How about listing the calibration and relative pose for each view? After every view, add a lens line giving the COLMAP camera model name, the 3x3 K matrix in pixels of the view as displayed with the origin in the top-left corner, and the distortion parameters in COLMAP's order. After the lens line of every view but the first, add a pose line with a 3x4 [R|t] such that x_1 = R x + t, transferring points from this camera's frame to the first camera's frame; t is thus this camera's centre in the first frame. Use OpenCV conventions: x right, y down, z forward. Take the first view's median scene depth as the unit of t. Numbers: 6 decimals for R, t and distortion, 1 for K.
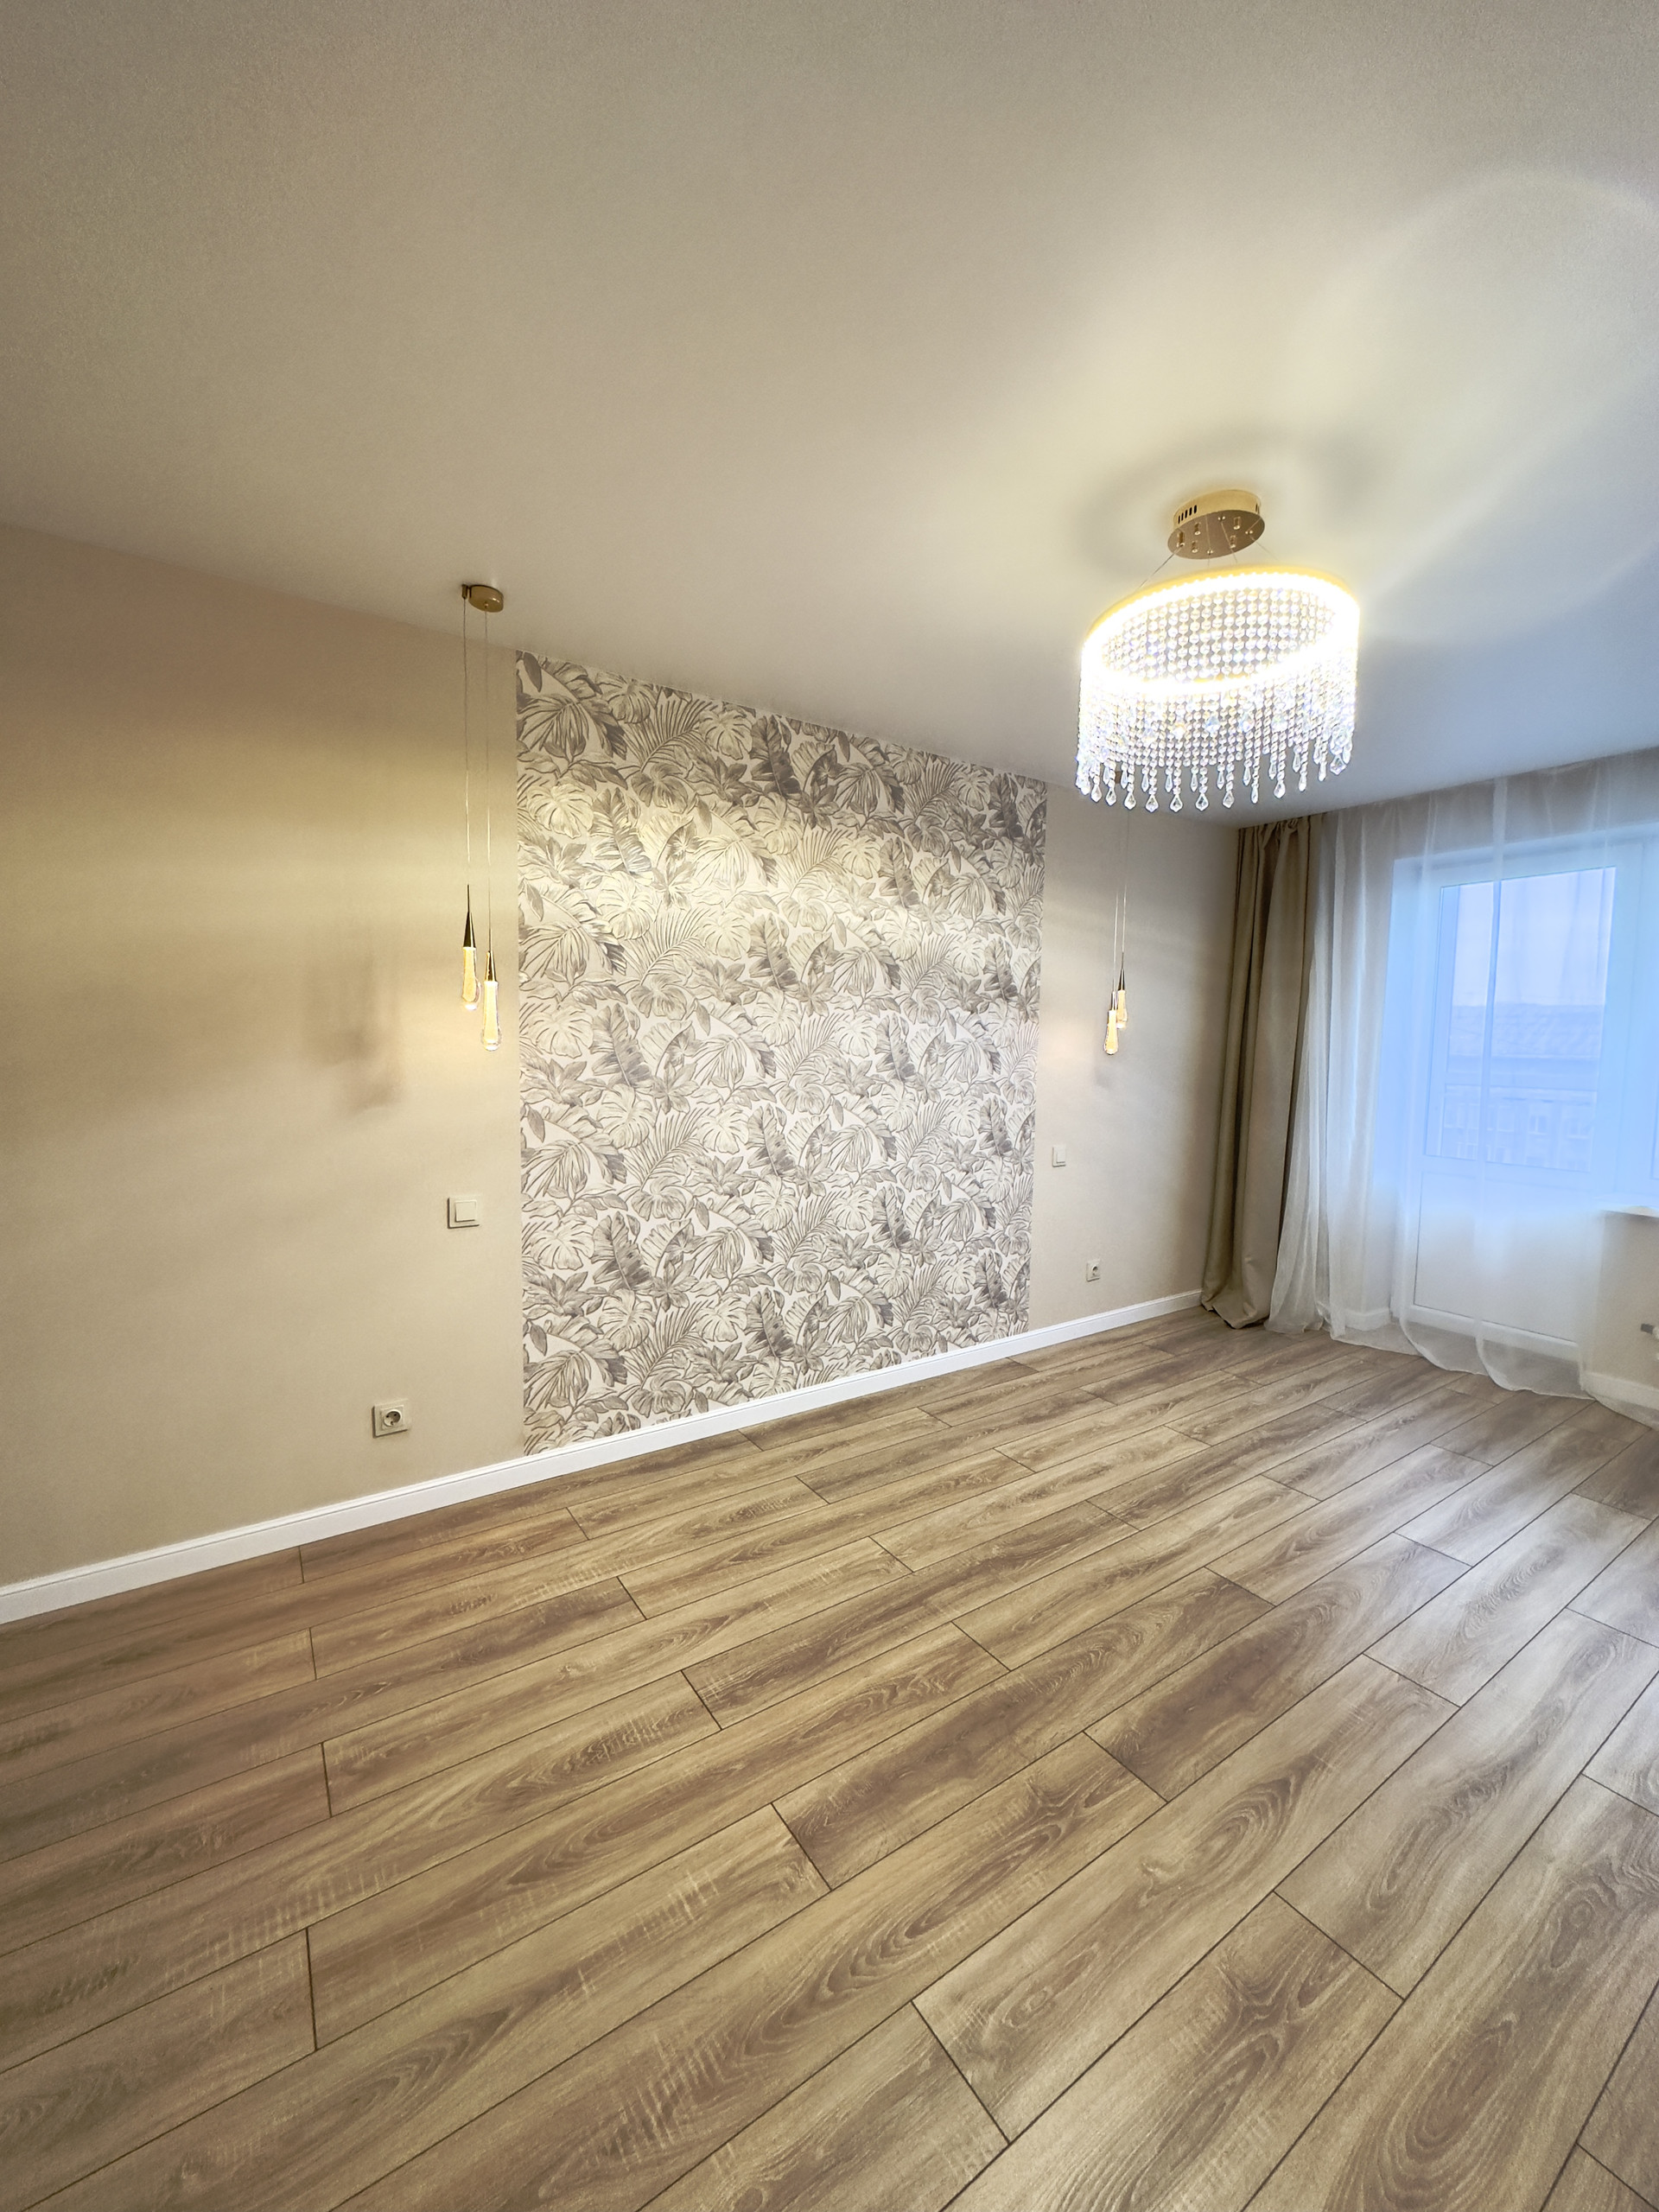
lens RADIAL K [[883.3, 0, 829.5], [0, 883.3, 1106.0], [0, 0, 1]] dist [0.000341, -0.000051]
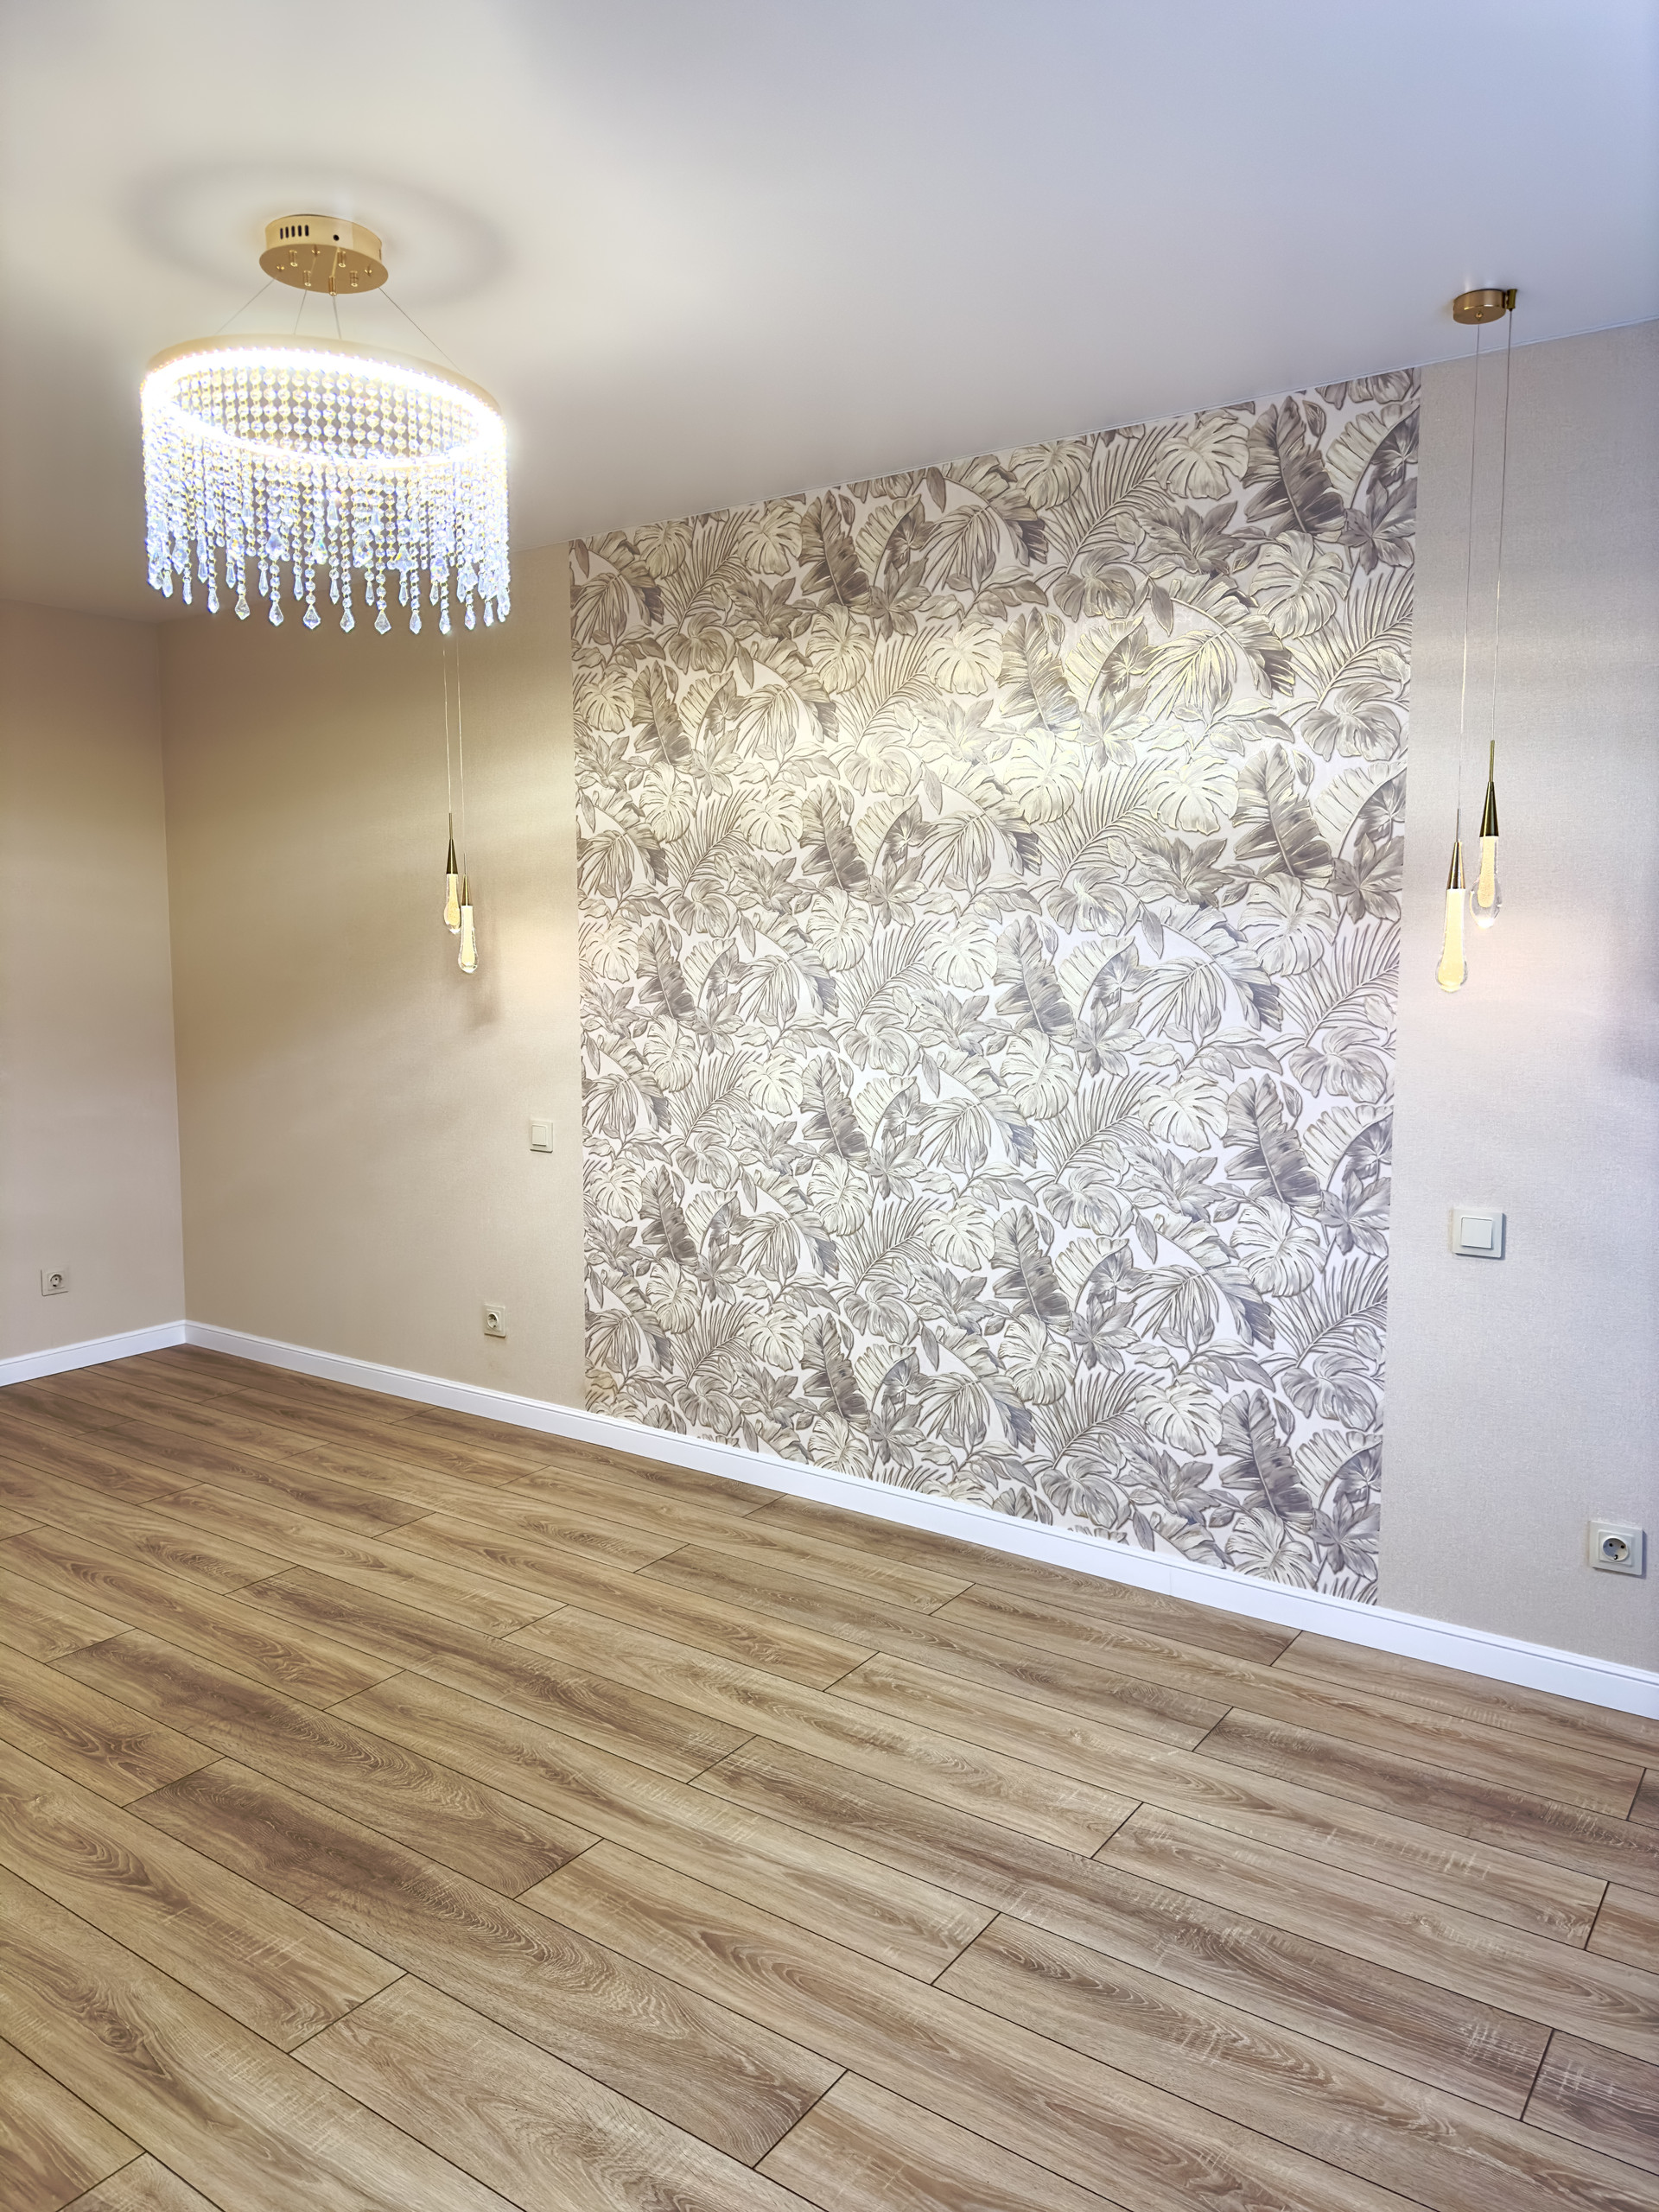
lens RADIAL K [[1550.0, 0, 829.5], [0, 1550.0, 1106.0], [0, 0, 1]] dist [0.059342, -0.063370]
pose [[0.351562, 0.085232, -0.932277, 1.176926], [-0.065568, 0.995643, 0.066300, -0.046328], [0.933866, 0.037819, 0.355618, 0.612887]]
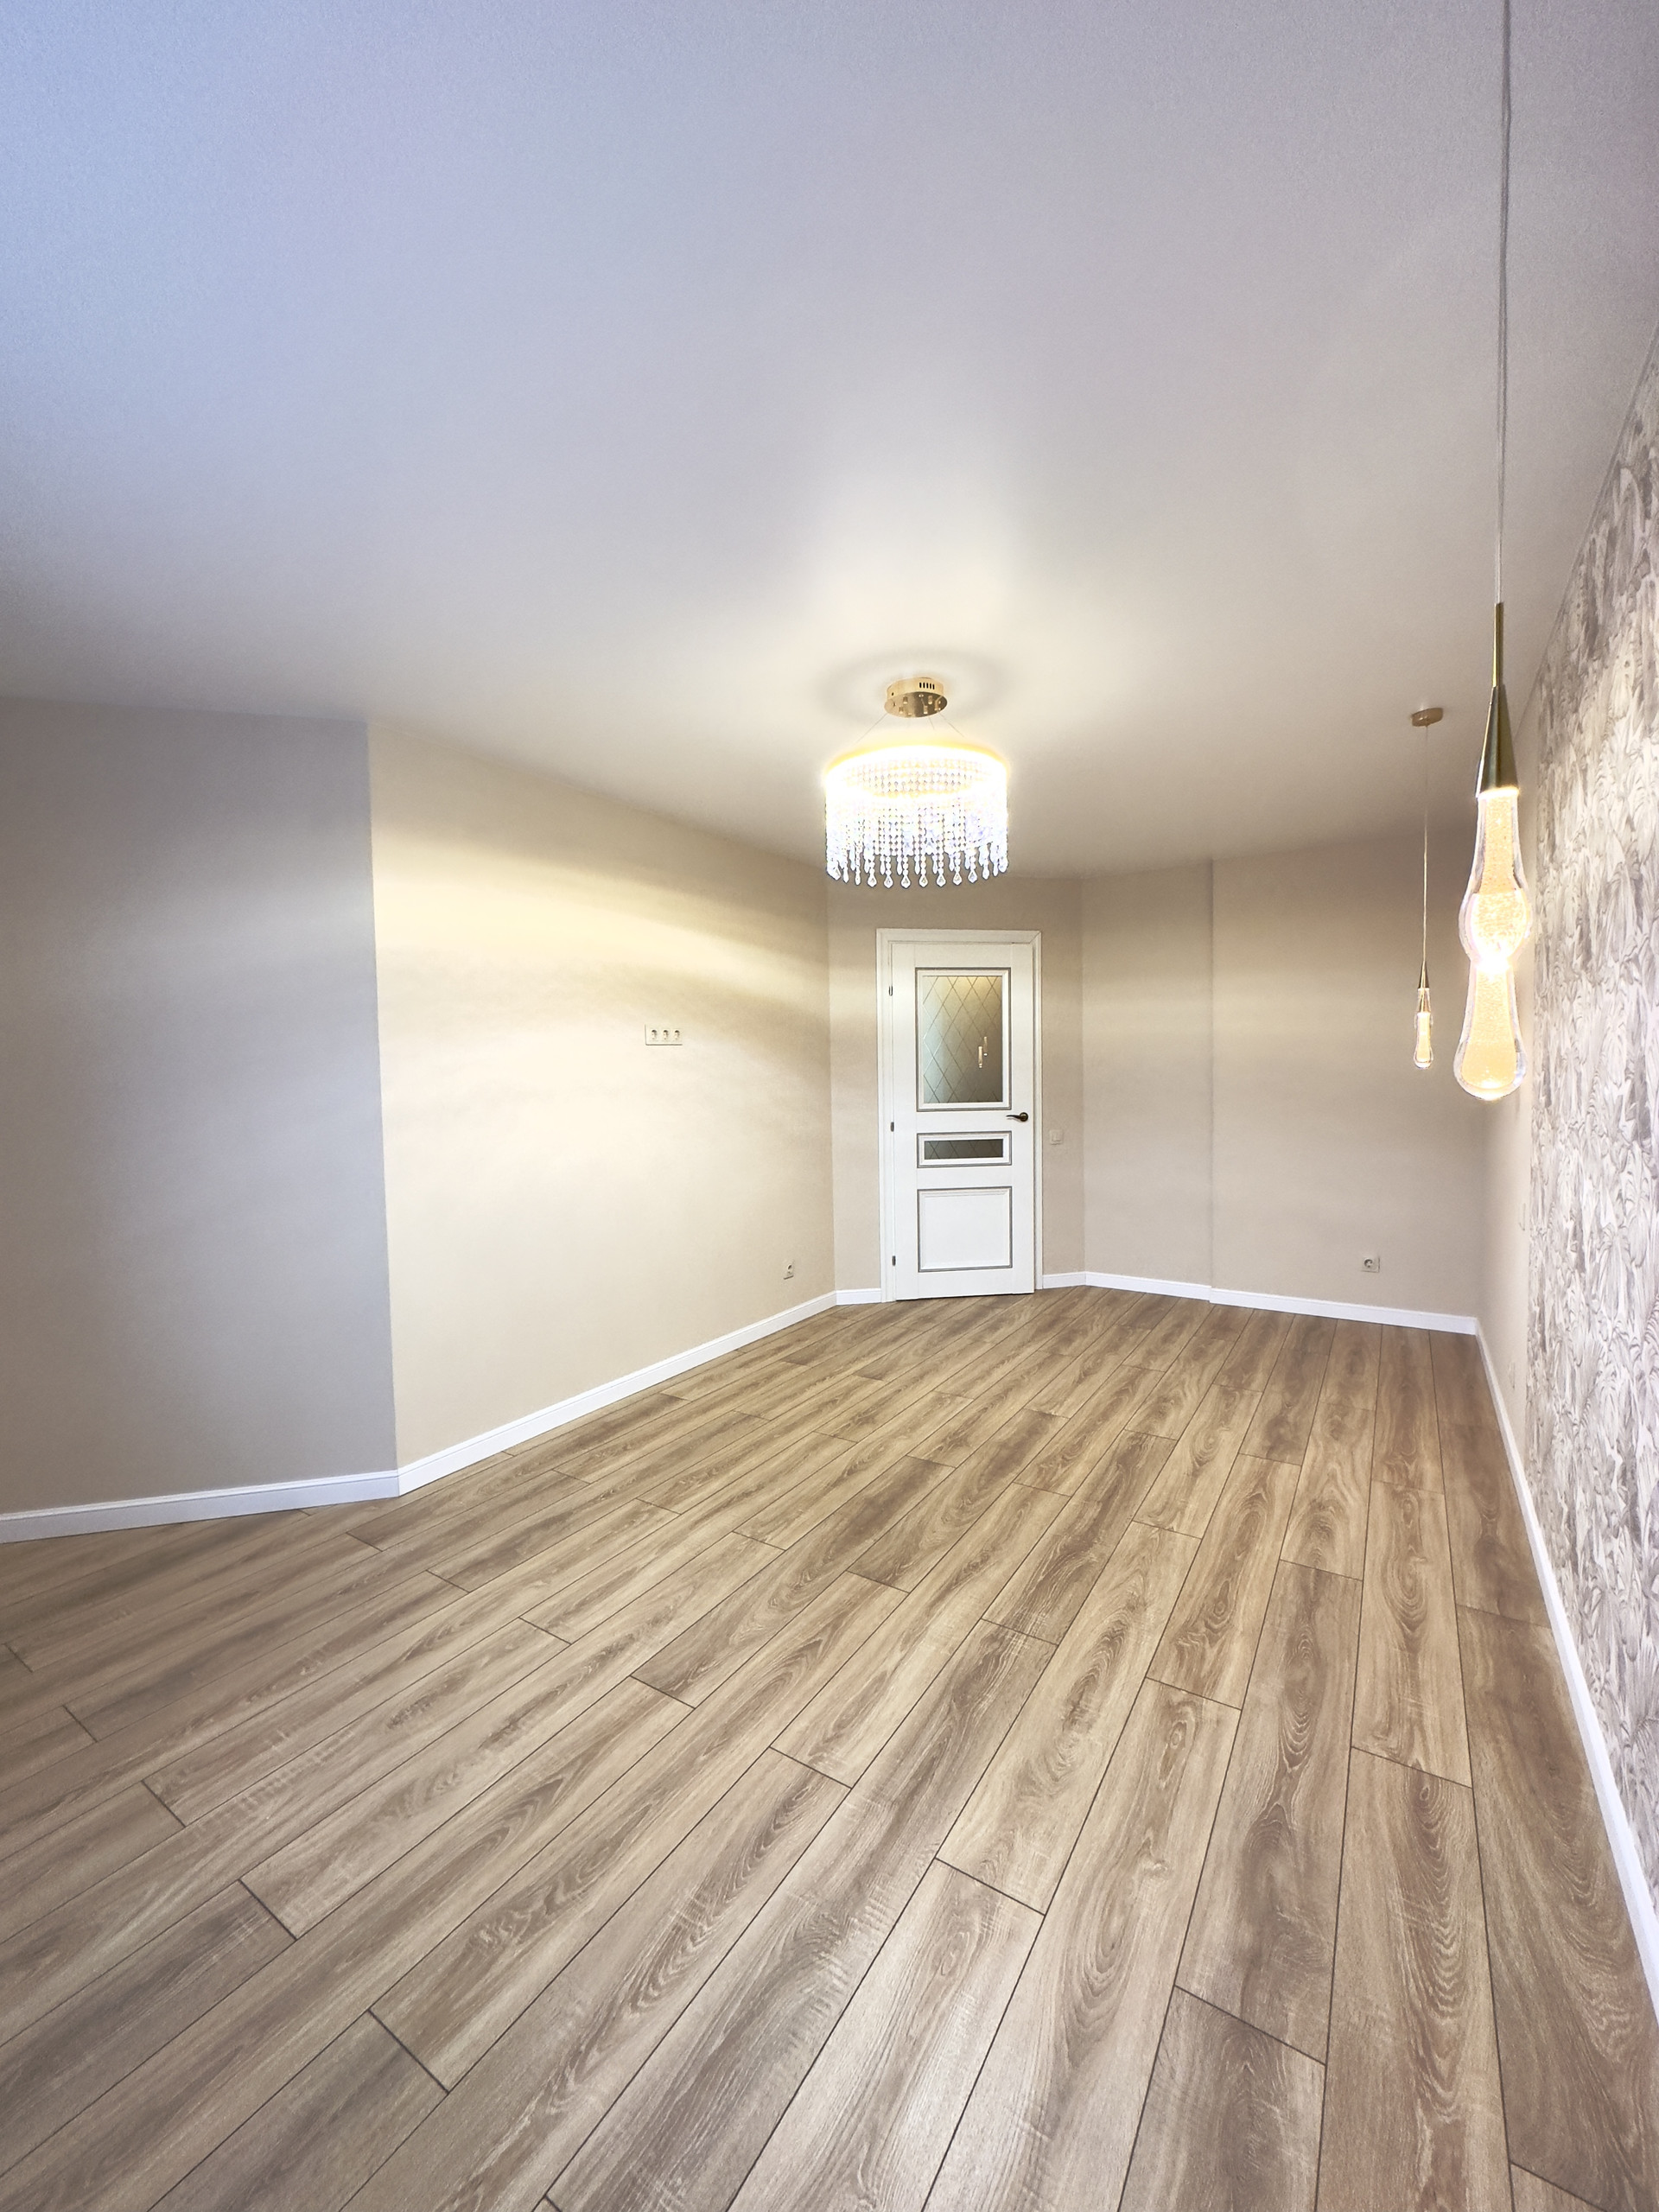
lens RADIAL K [[883.3, 0, 829.5], [0, 883.3, 1106.0], [0, 0, 1]] dist [0.000341, -0.000051]
pose [[-0.920975, 0.015928, -0.389295, 0.722291], [-0.028794, 0.993649, 0.108774, -0.097974], [0.388555, 0.111387, -0.914668, 1.481134]]
